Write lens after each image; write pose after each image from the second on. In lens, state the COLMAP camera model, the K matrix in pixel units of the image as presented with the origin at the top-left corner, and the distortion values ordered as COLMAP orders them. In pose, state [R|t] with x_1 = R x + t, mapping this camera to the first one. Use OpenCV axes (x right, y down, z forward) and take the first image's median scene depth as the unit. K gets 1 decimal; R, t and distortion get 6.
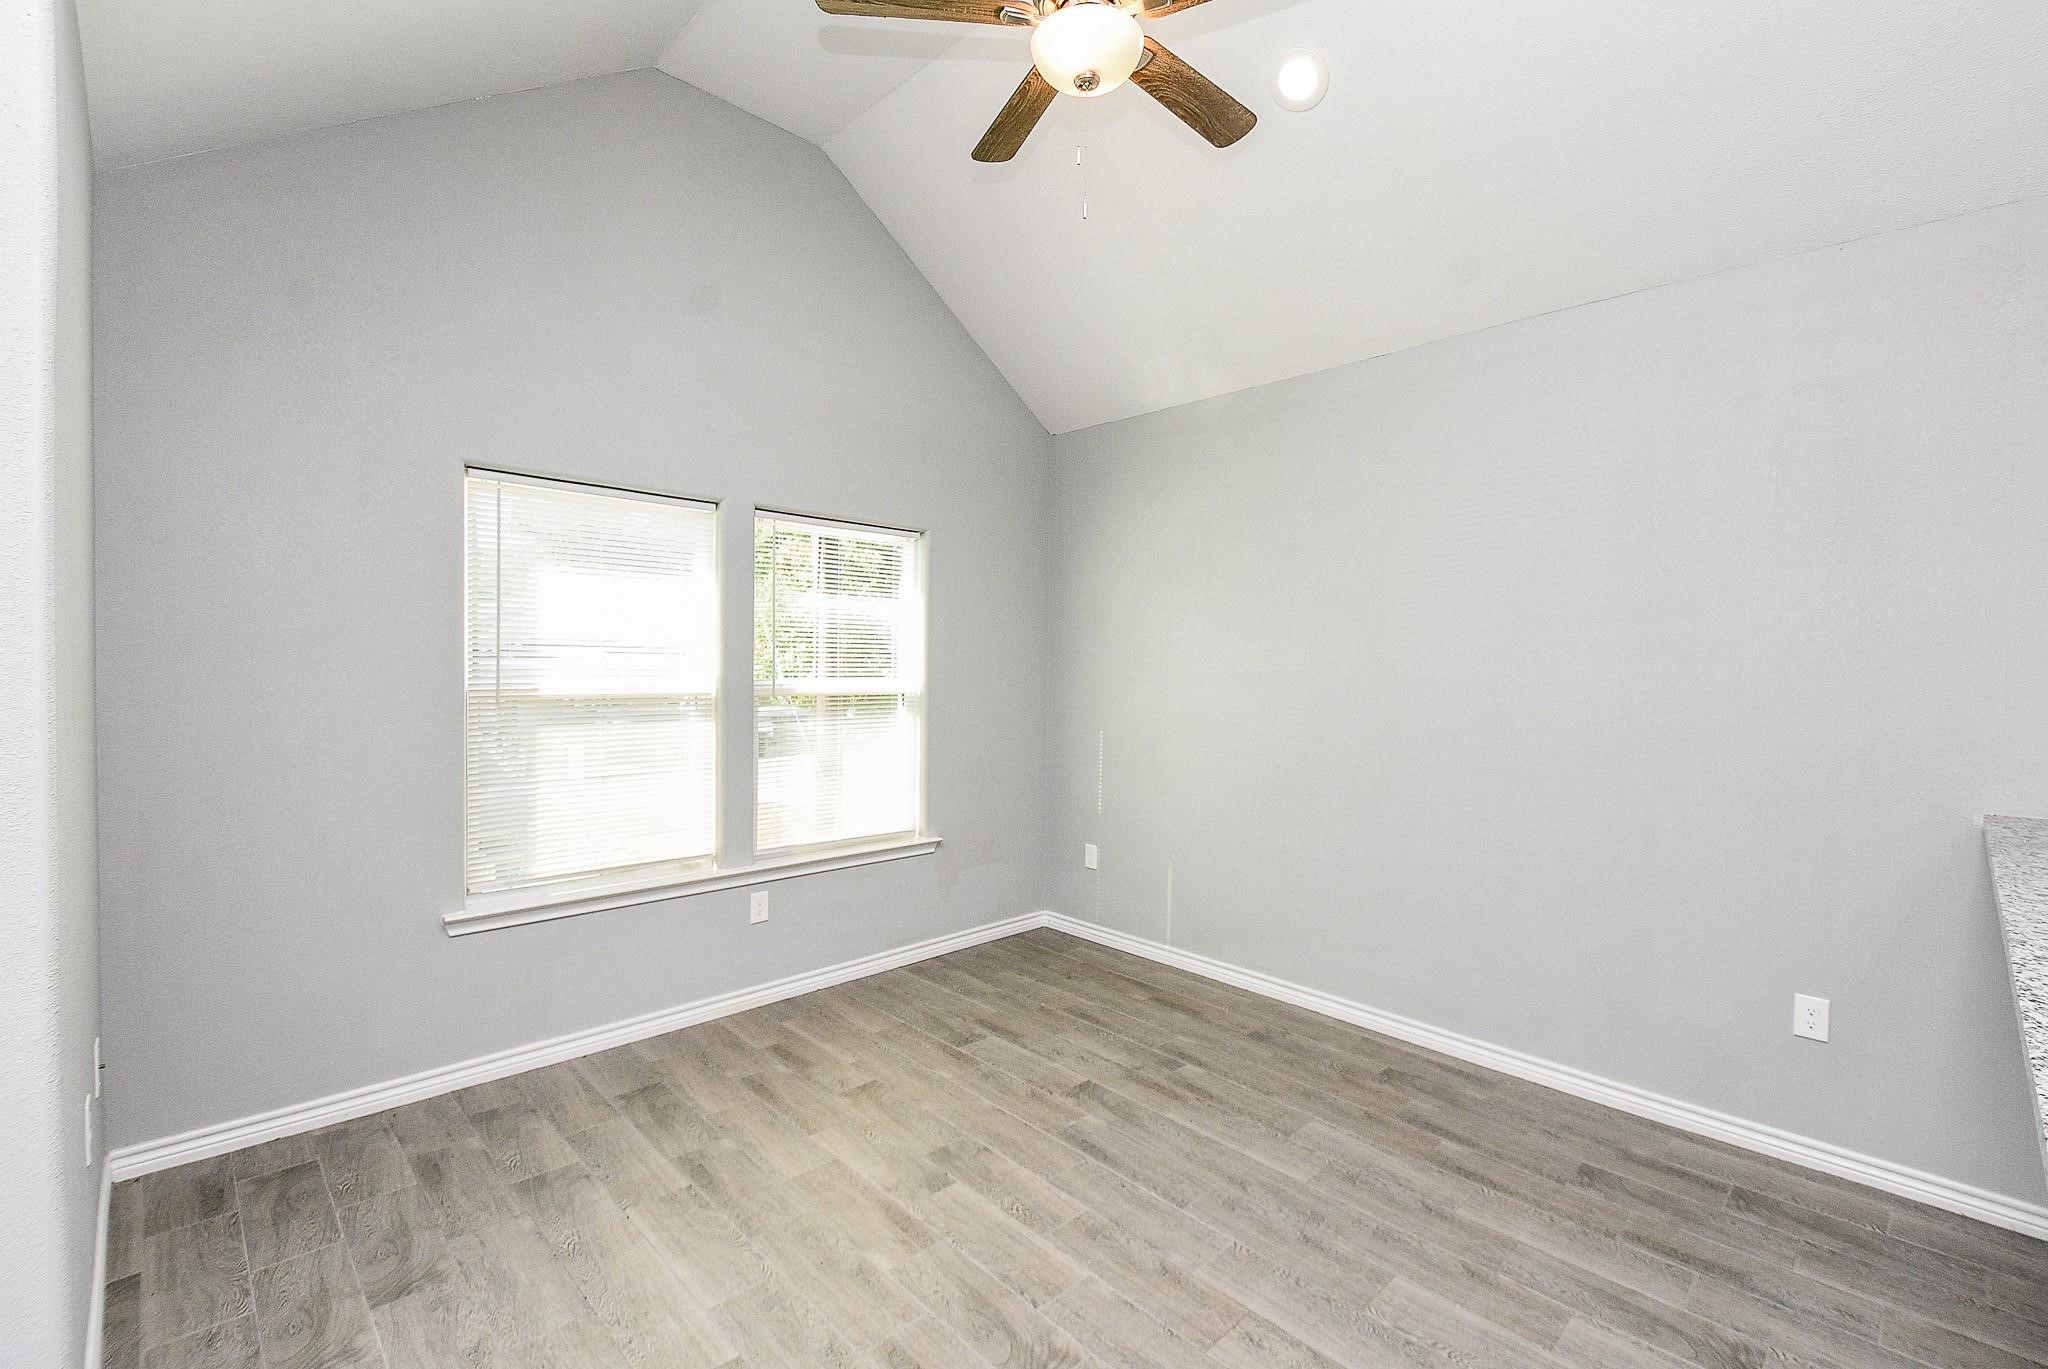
lens RADIAL K [[893.0, 0, 1032.3], [0, 893.0, 681.2], [0, 0, 1]] dist [0.029142, -0.017990]
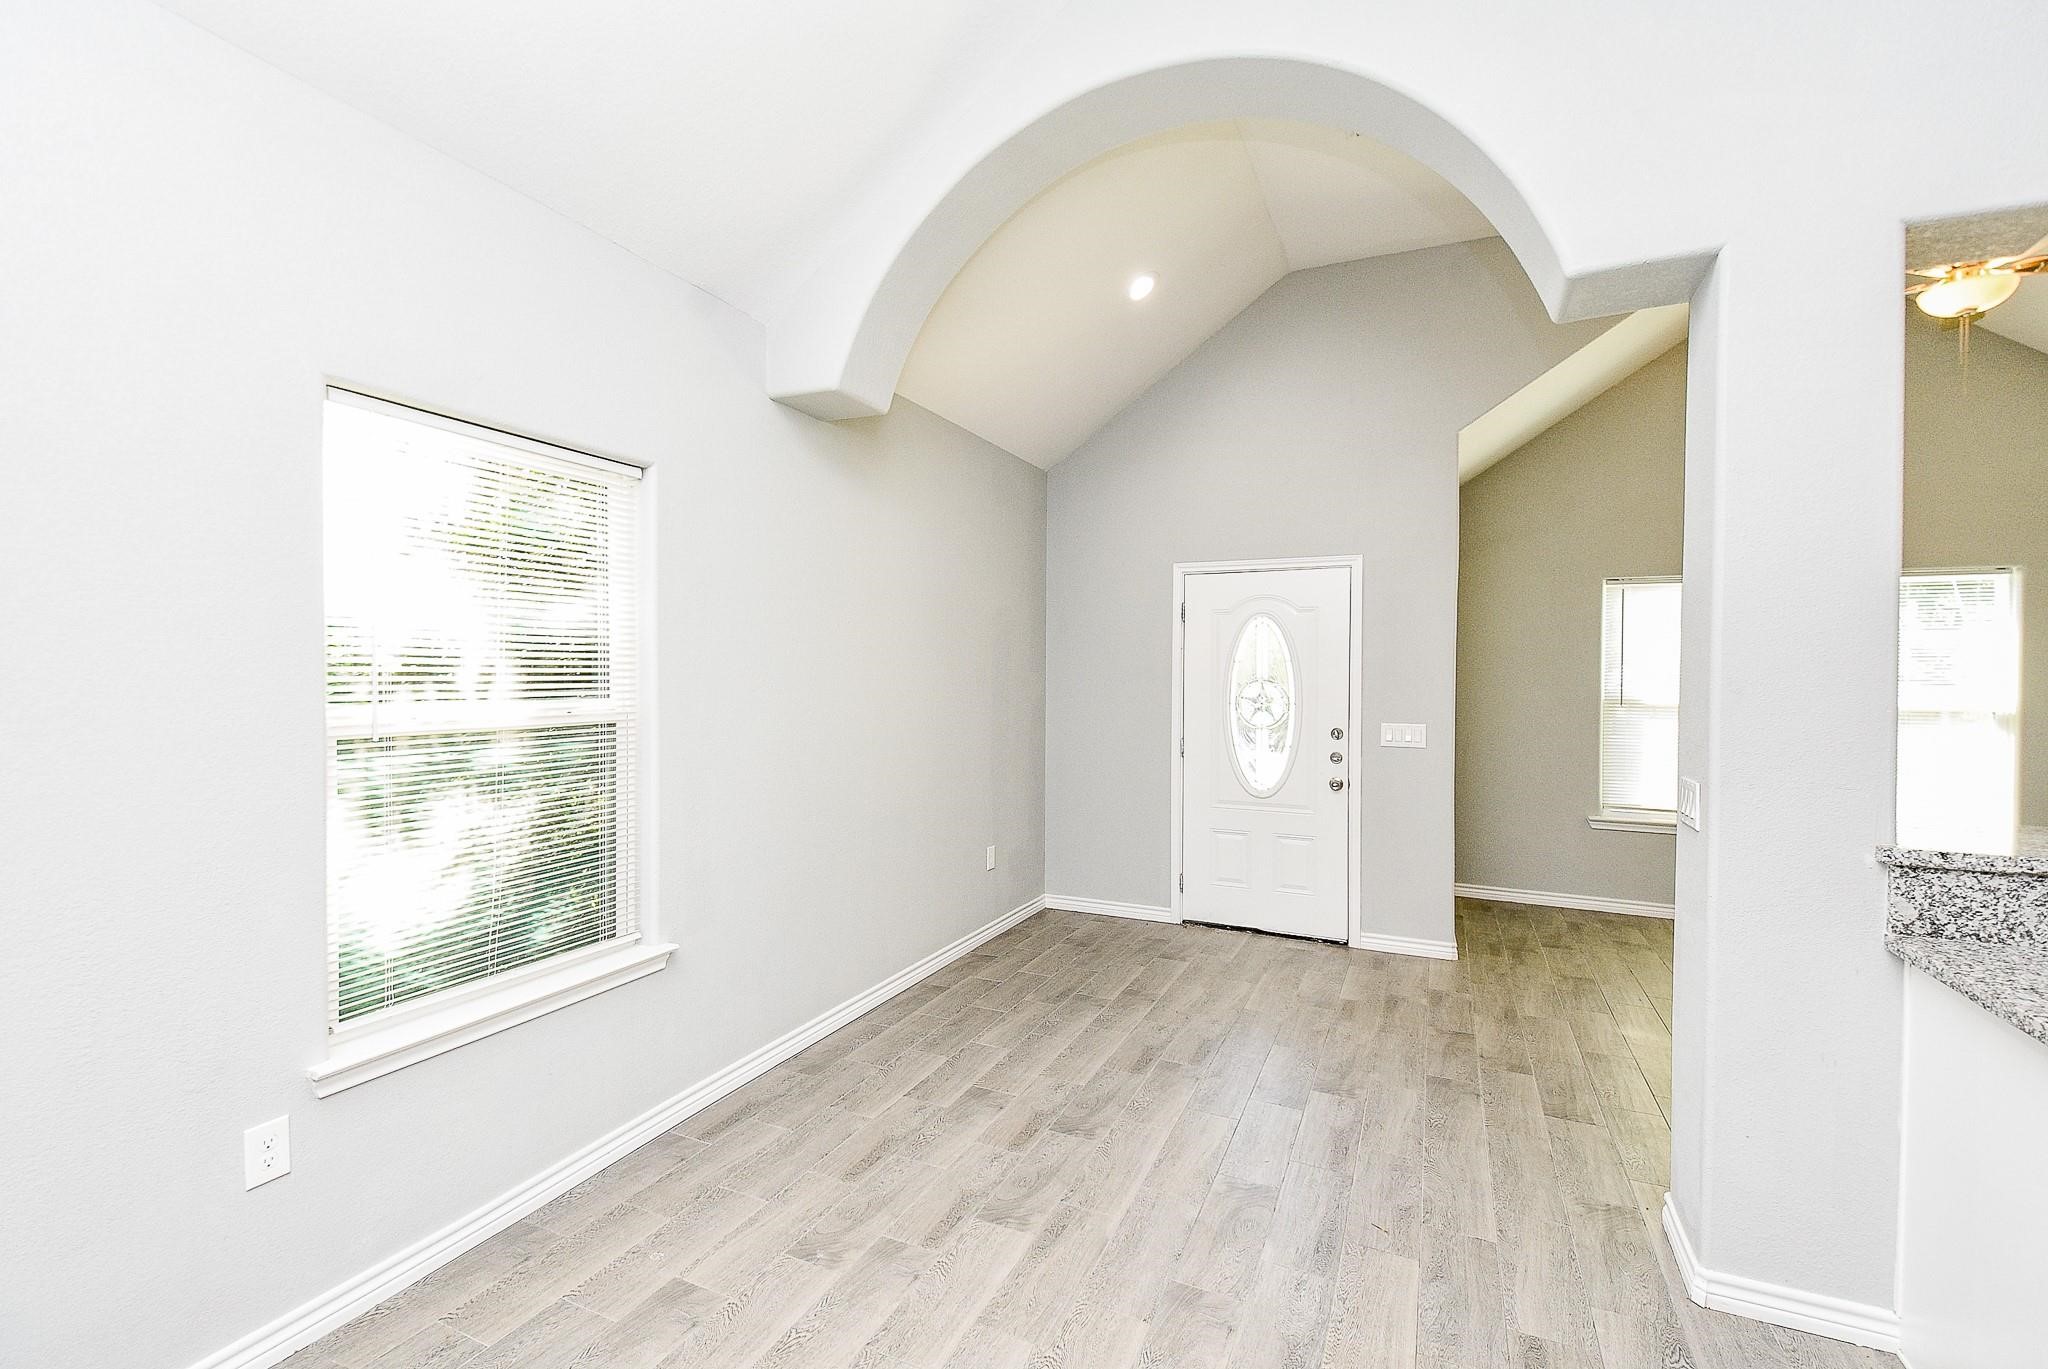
lens RADIAL K [[901.8, 0, 1024.0], [0, 901.8, 677.9], [0, 0, 1]] dist [0.029256, -0.013028]
pose [[0.364059, -0.007243, -0.931348, 0.764830], [-0.025028, 0.999533, -0.017557, 0.030793], [0.931040, 0.029701, 0.363708, -0.886531]]
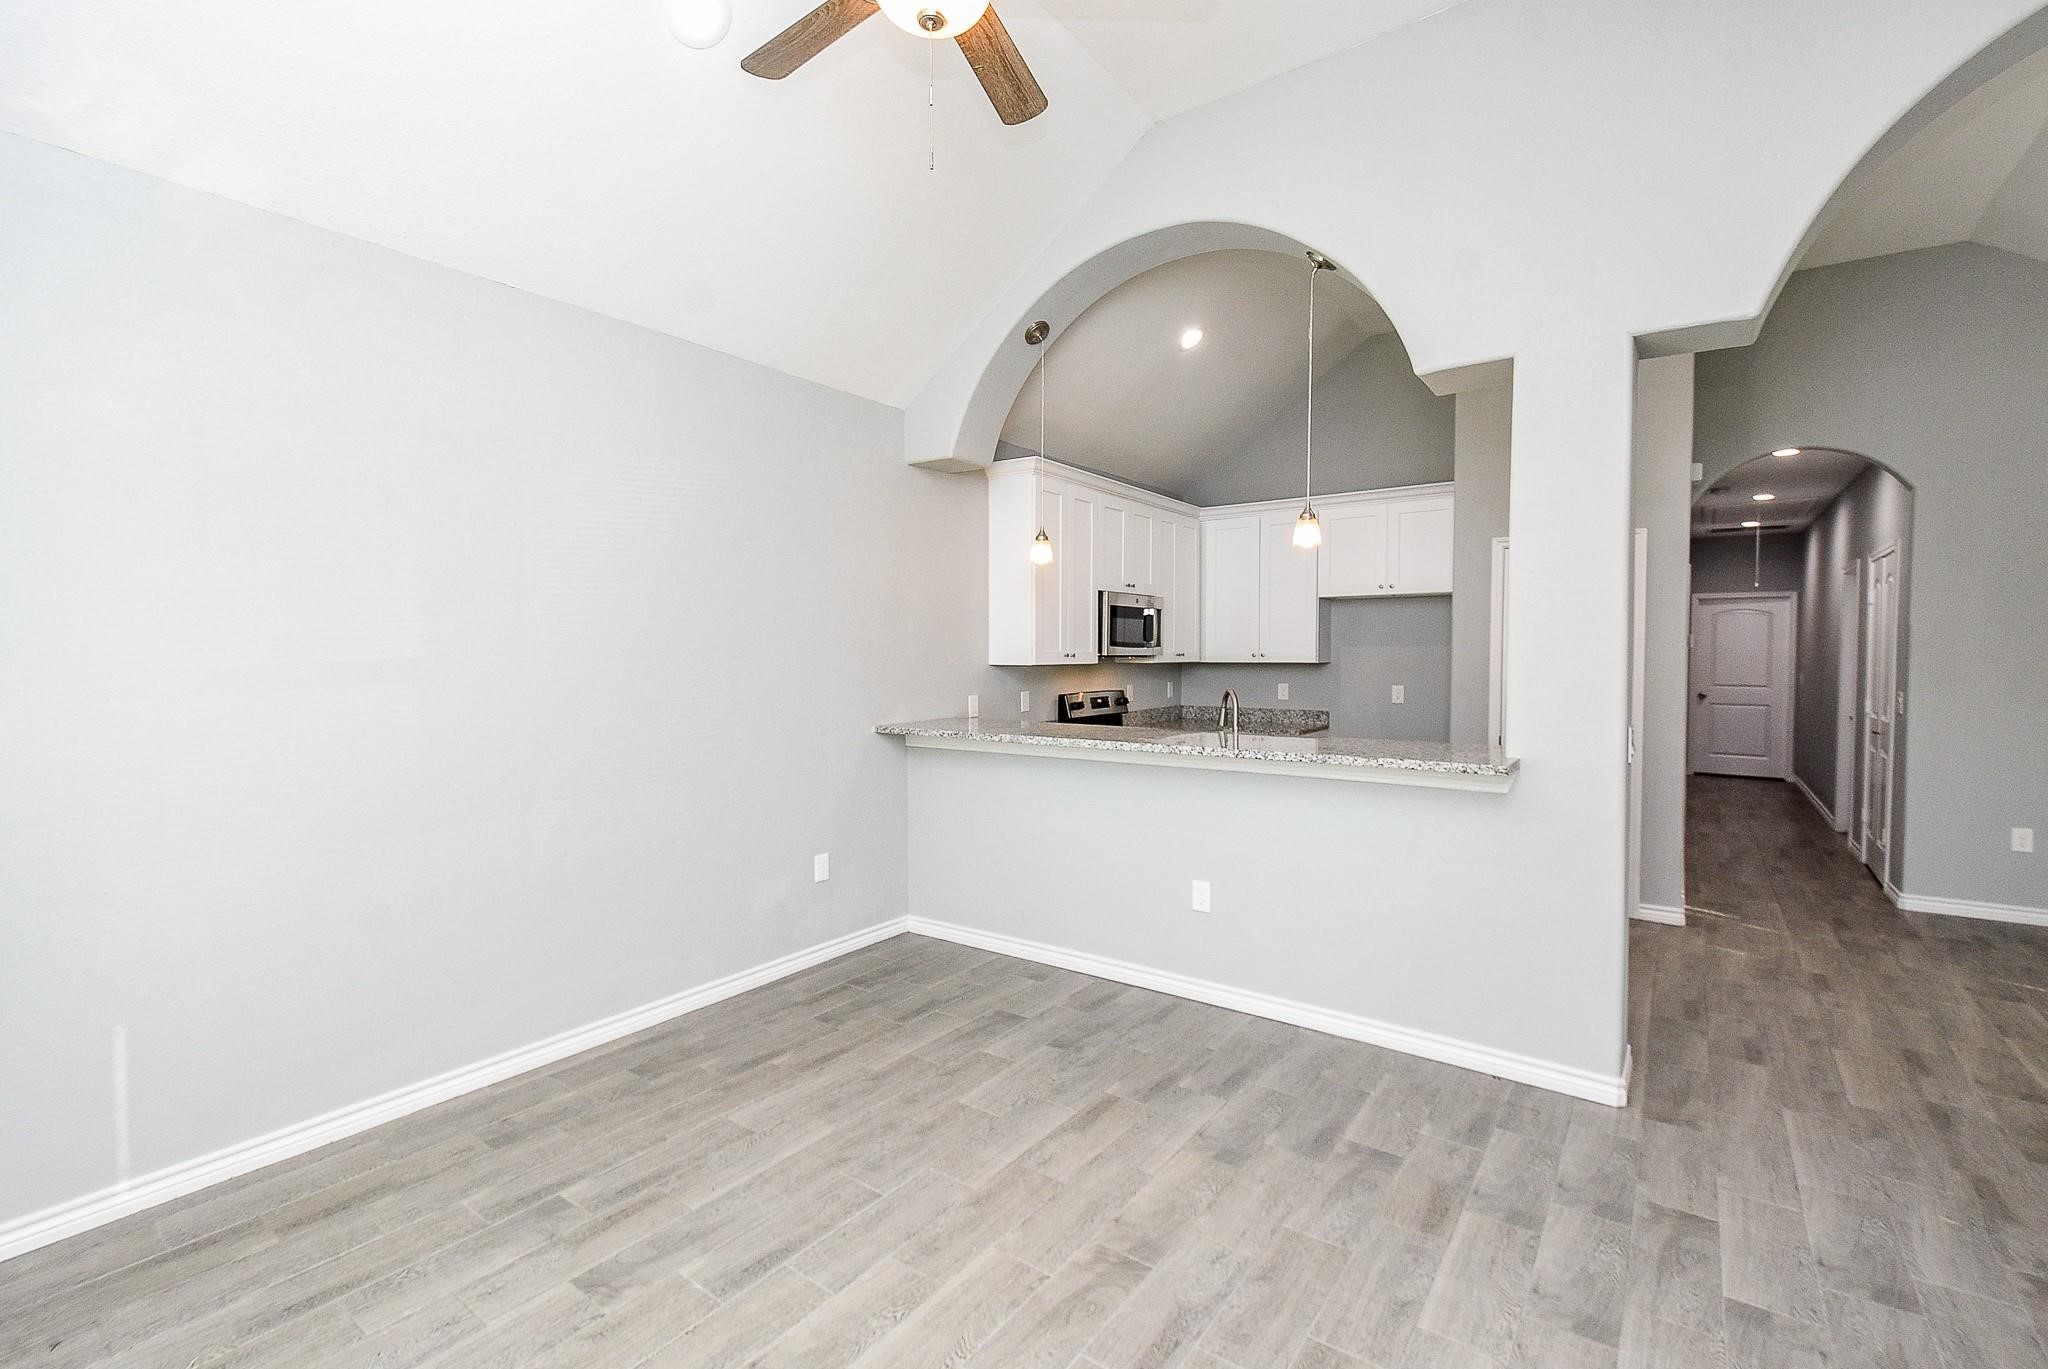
lens RADIAL K [[893.0, 0, 1032.3], [0, 893.0, 681.2], [0, 0, 1]] dist [0.029142, -0.017990]
pose [[-0.175838, -0.047511, 0.983272, -0.712726], [0.020973, 0.998427, 0.051993, -0.030878], [-0.984196, 0.029764, -0.174565, 0.859595]]
